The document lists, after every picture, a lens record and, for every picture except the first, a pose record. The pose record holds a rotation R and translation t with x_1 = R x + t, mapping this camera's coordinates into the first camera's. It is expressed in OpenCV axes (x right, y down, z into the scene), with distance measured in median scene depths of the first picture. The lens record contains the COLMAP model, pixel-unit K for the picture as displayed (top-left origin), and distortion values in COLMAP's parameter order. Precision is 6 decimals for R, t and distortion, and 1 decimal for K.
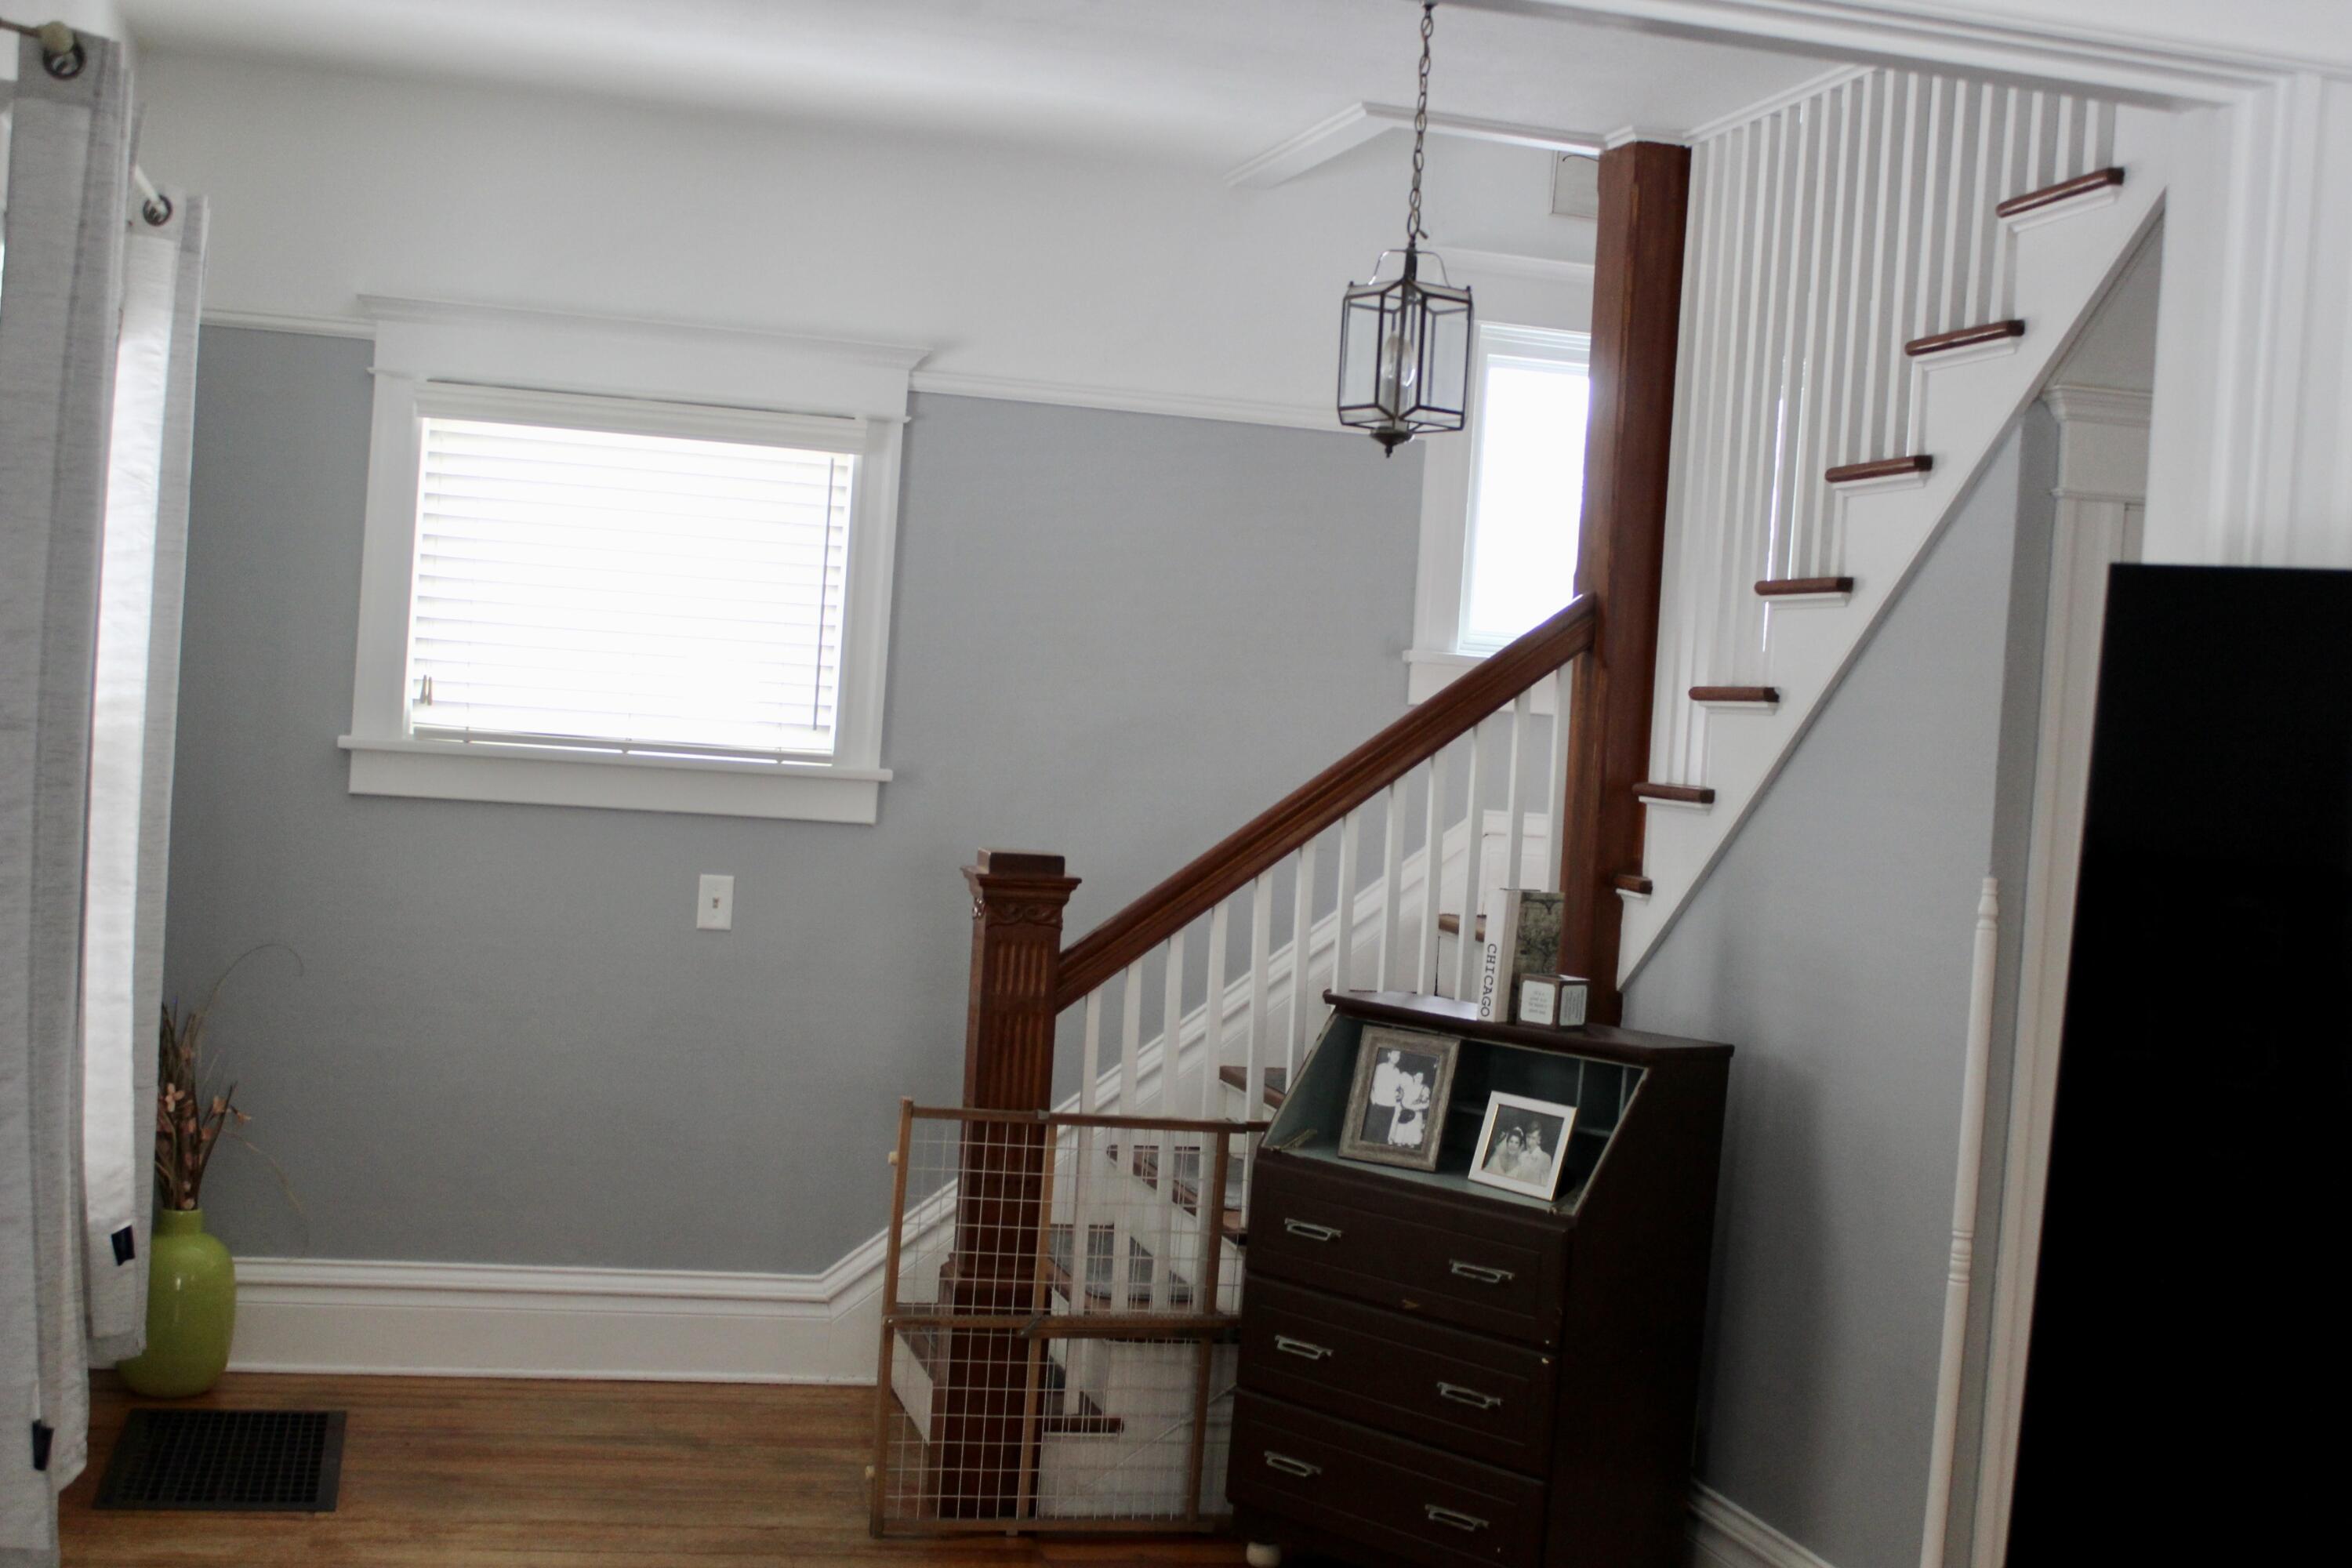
lens RADIAL K [[2926.8, 0, 1177.7], [0, 2926.8, 828.5], [0, 0, 1]] dist [-0.089208, 0.150800]
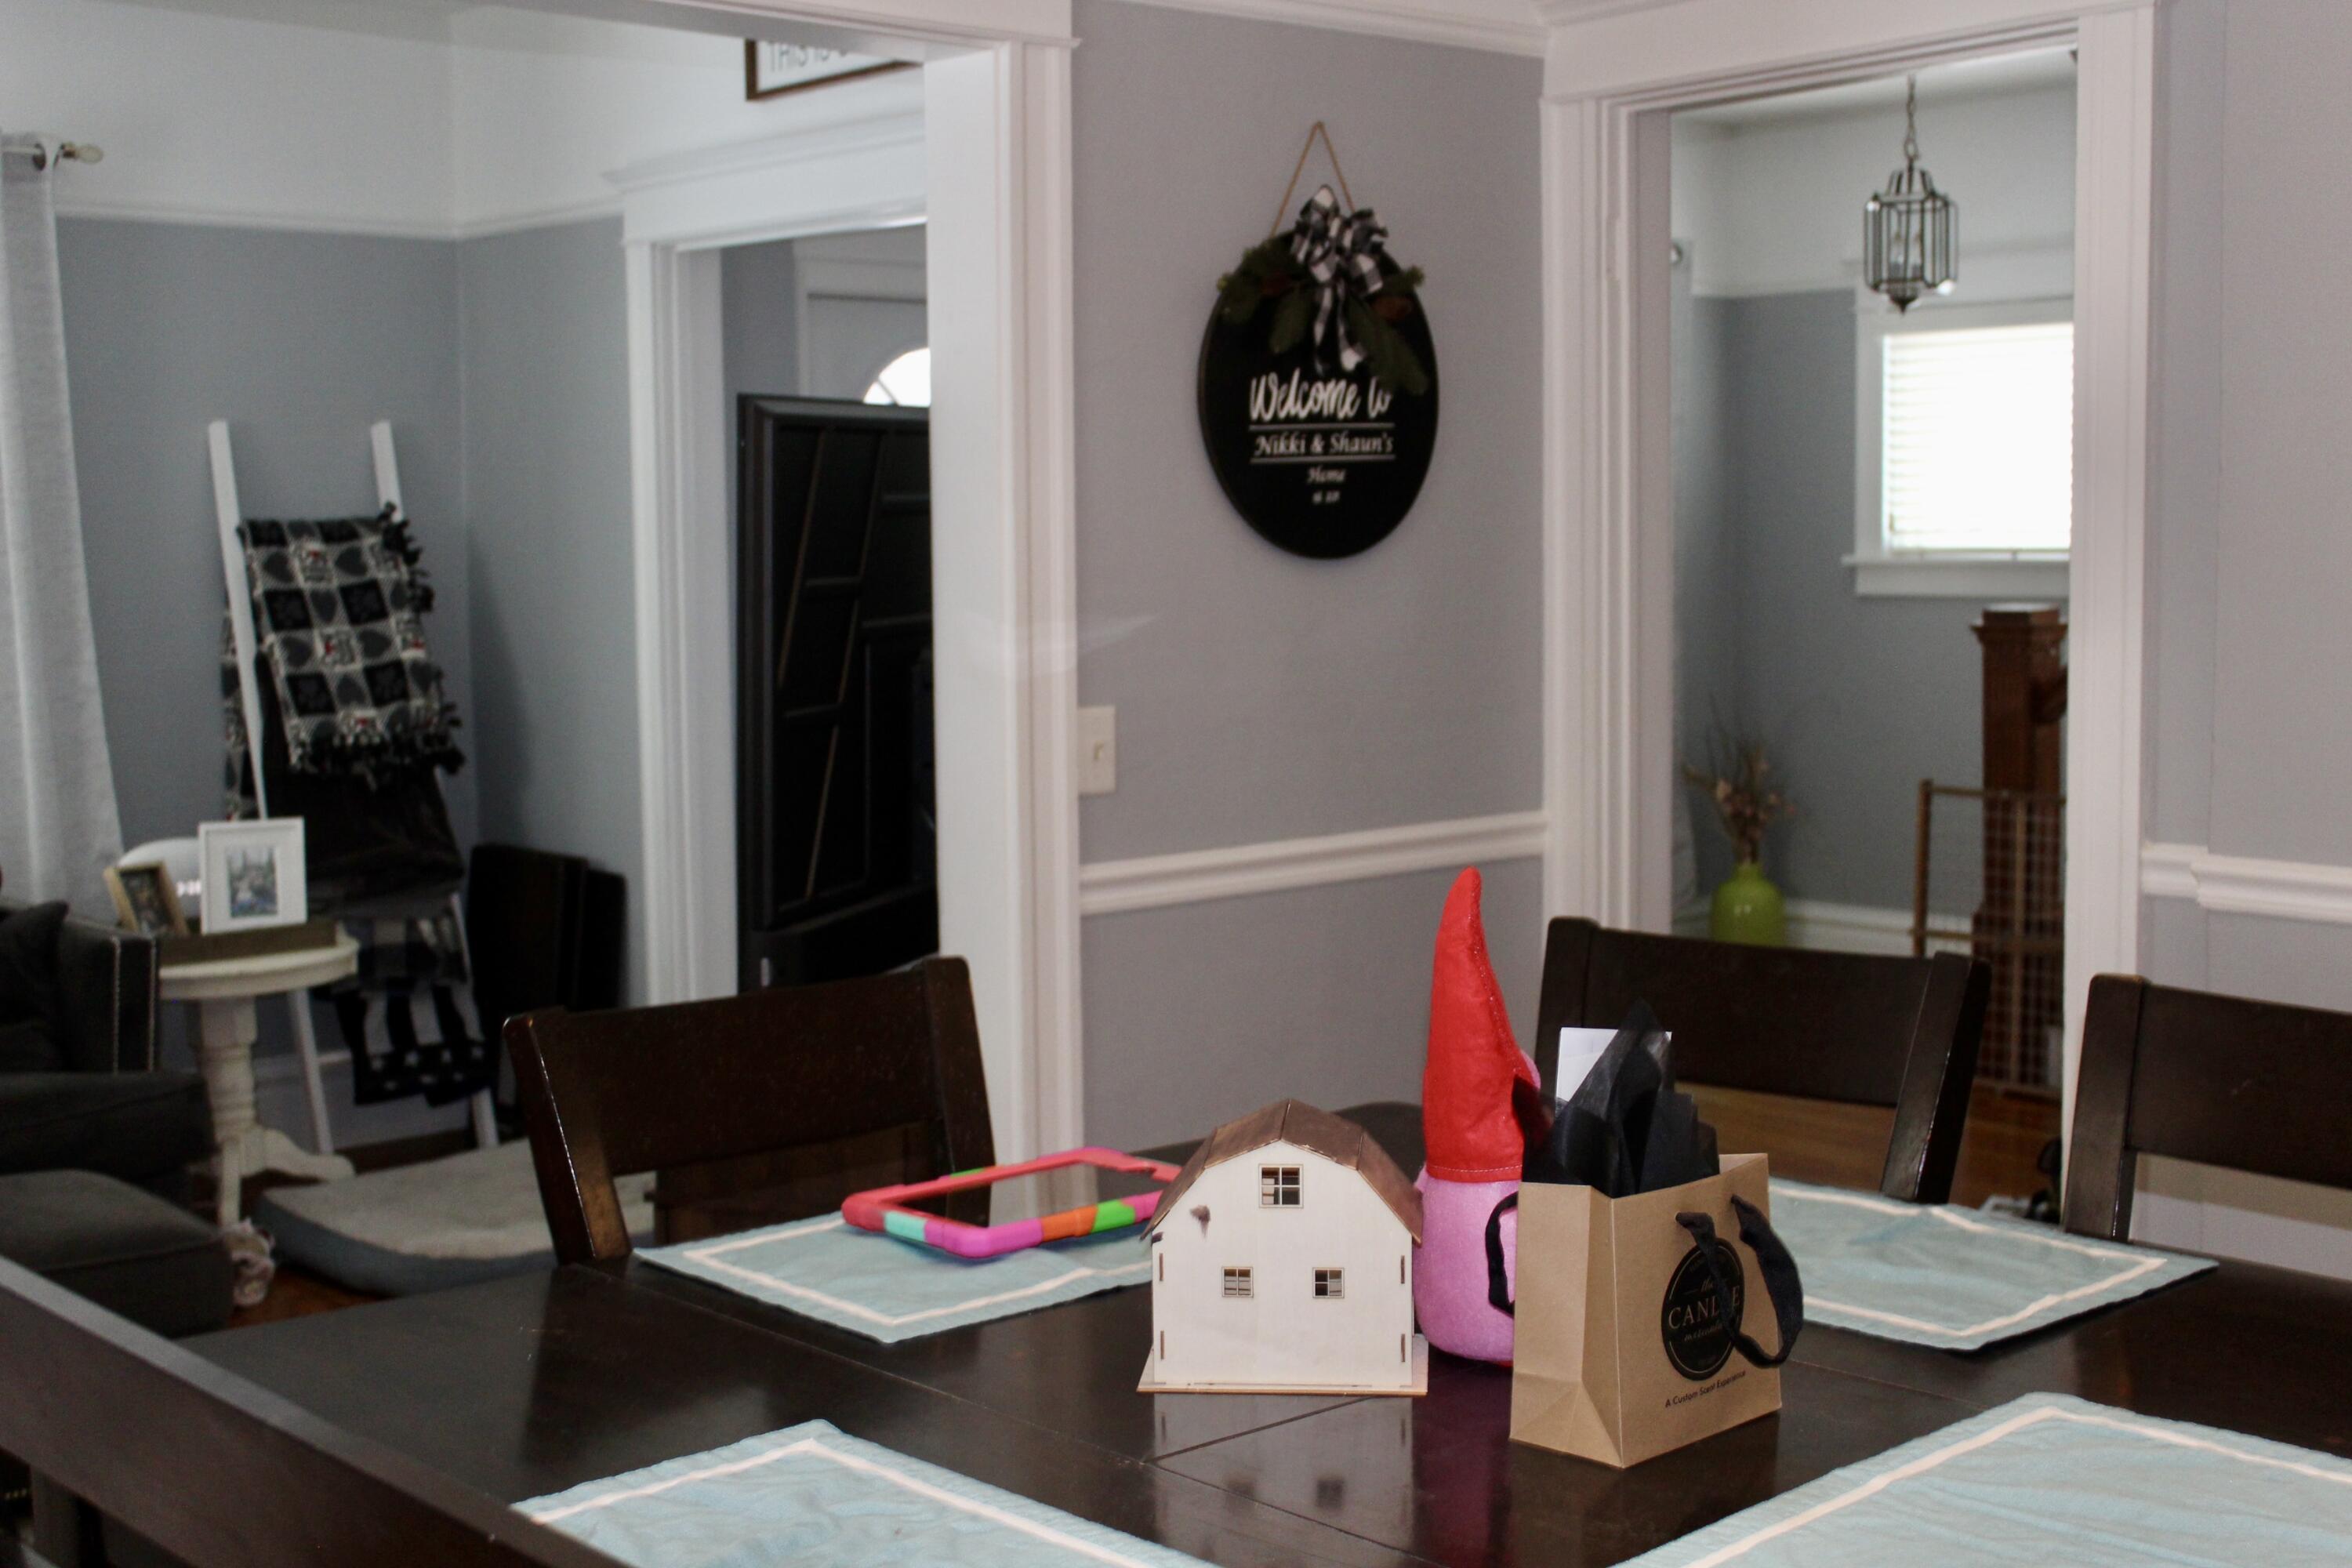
lens RADIAL K [[2926.8, 0, 1177.7], [0, 2926.8, 828.5], [0, 0, 1]] dist [-0.089208, 0.150800]
pose [[0.454478, 0.017324, -0.890589, 0.893337], [0.011501, 0.999613, 0.025314, 0.065971], [0.890684, -0.021747, 0.454103, 0.008507]]
